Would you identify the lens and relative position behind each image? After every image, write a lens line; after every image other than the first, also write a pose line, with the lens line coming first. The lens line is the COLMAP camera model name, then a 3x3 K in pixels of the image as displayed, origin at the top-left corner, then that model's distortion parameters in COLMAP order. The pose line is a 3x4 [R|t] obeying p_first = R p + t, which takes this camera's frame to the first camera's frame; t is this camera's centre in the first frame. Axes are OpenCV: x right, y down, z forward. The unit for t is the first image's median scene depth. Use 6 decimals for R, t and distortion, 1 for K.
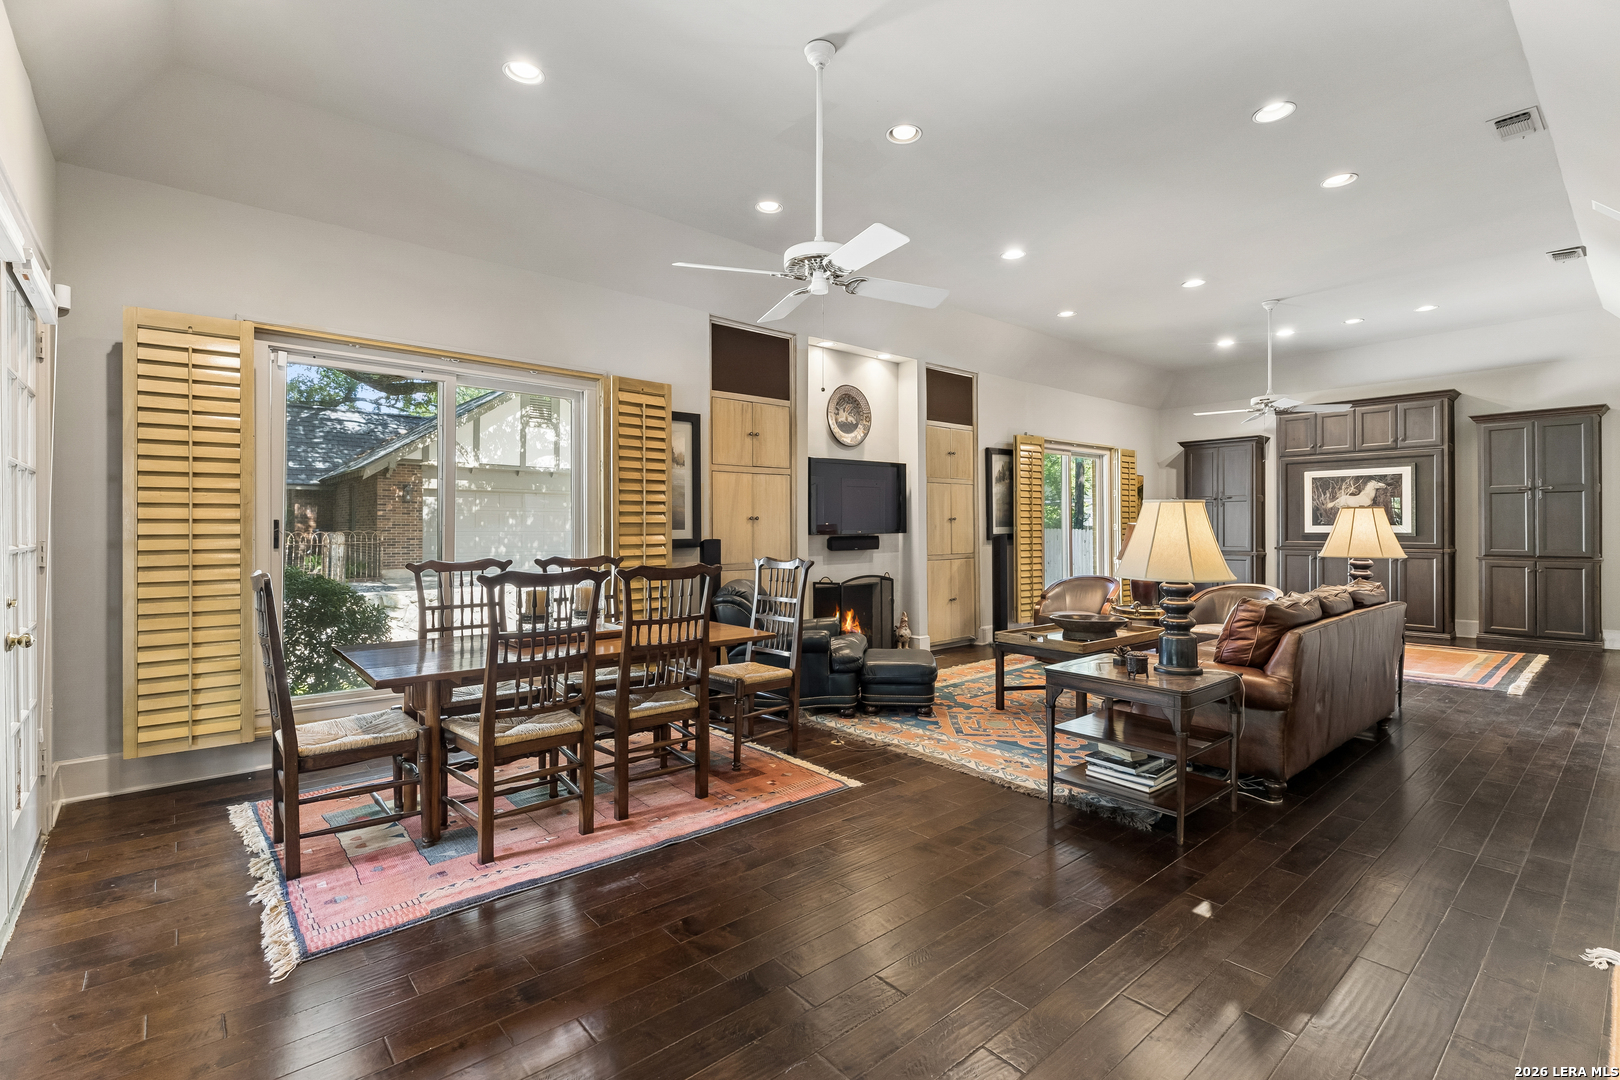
lens RADIAL K [[738.8, 0, 809.8], [0, 738.8, 525.6], [0, 0, 1]] dist [0.002805, -0.001452]
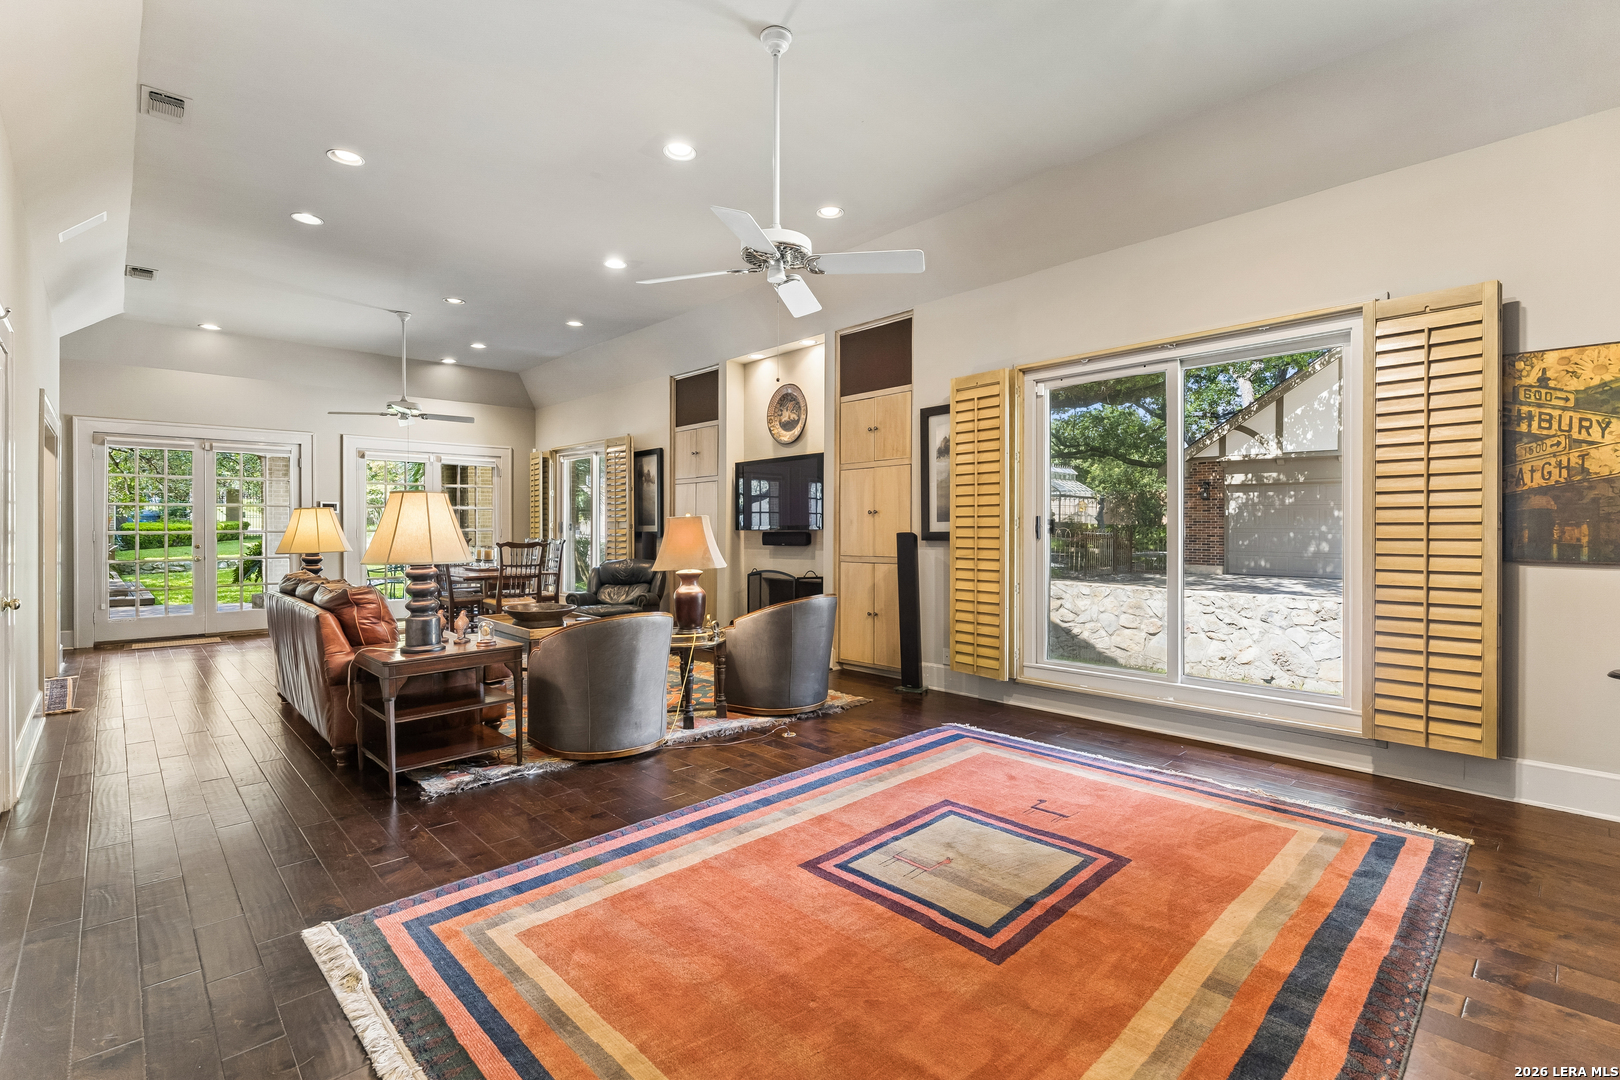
lens RADIAL K [[738.8, 0, 812.3], [0, 738.8, 529.5], [0, 0, 1]] dist [0.002805, -0.001452]
pose [[0.050014, 0.005078, -0.998736, 0.979696], [0.005187, 0.999972, 0.005344, 0.005141], [0.998735, -0.005448, 0.049986, 0.895058]]
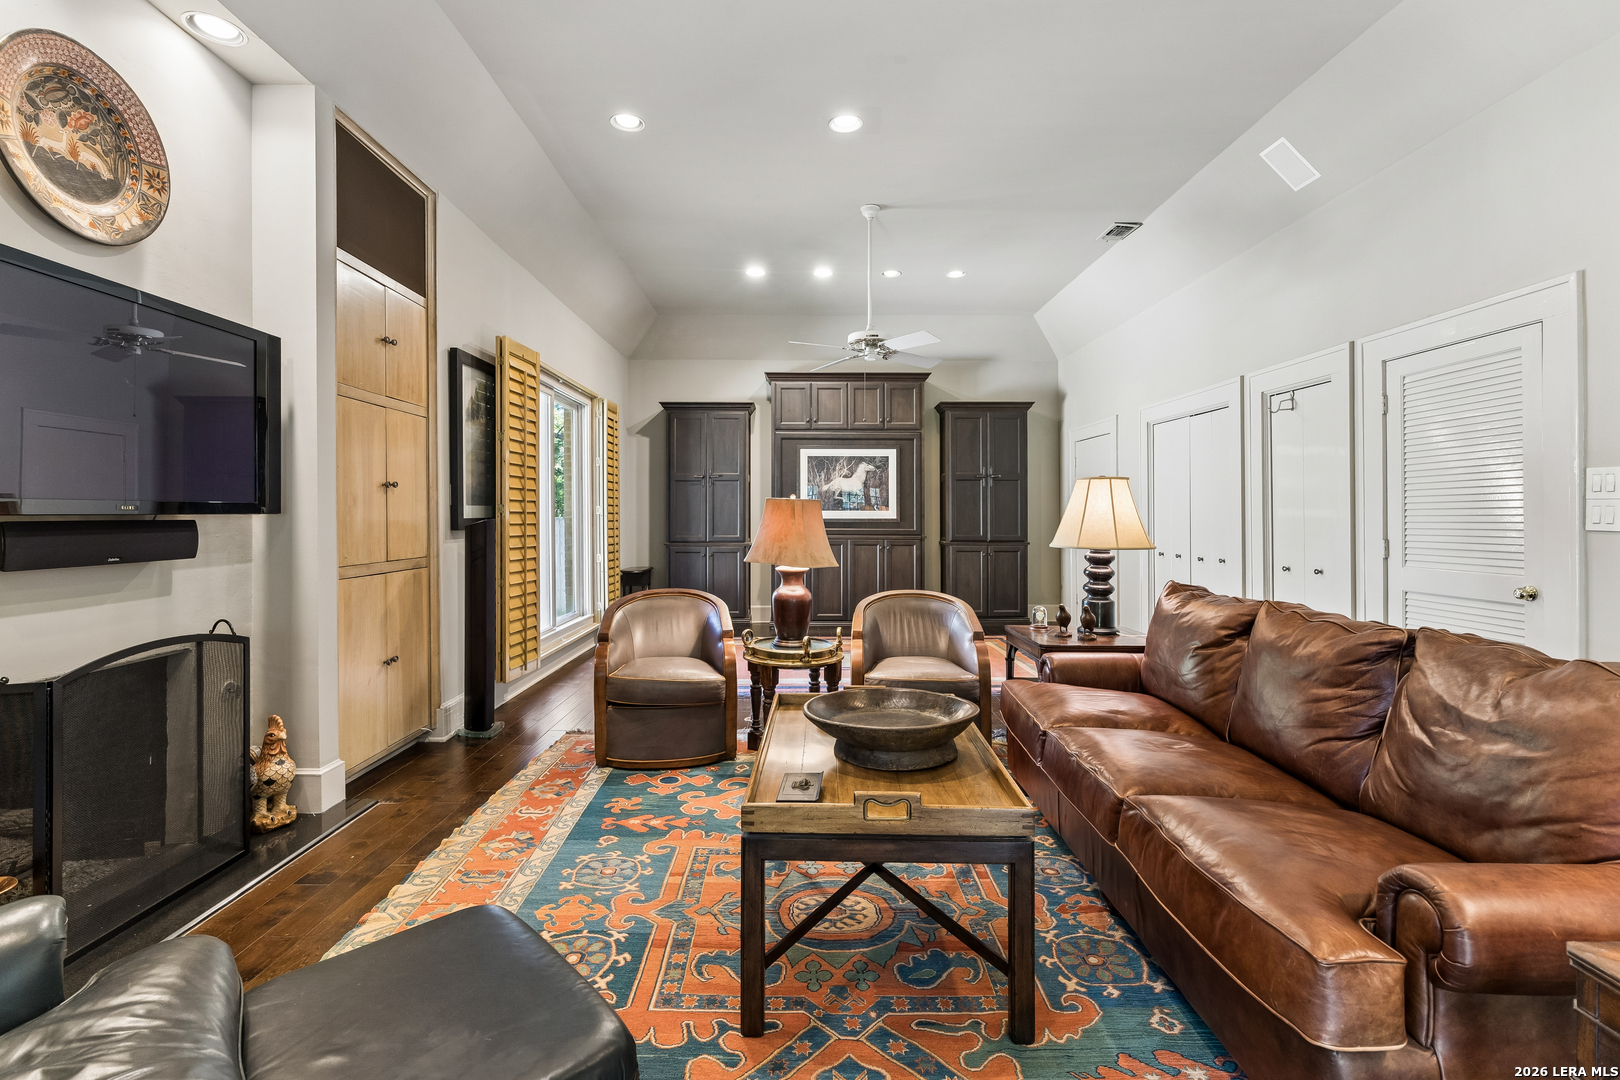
lens RADIAL K [[738.8, 0, 810.2], [0, 738.8, 517.7], [0, 0, 1]] dist [0.002805, -0.001452]
pose [[0.644020, 0.003732, 0.765000, 0.010339], [-0.006262, 0.999980, 0.000393, 0.009622], [-0.764983, -0.005043, 0.644030, 0.505358]]
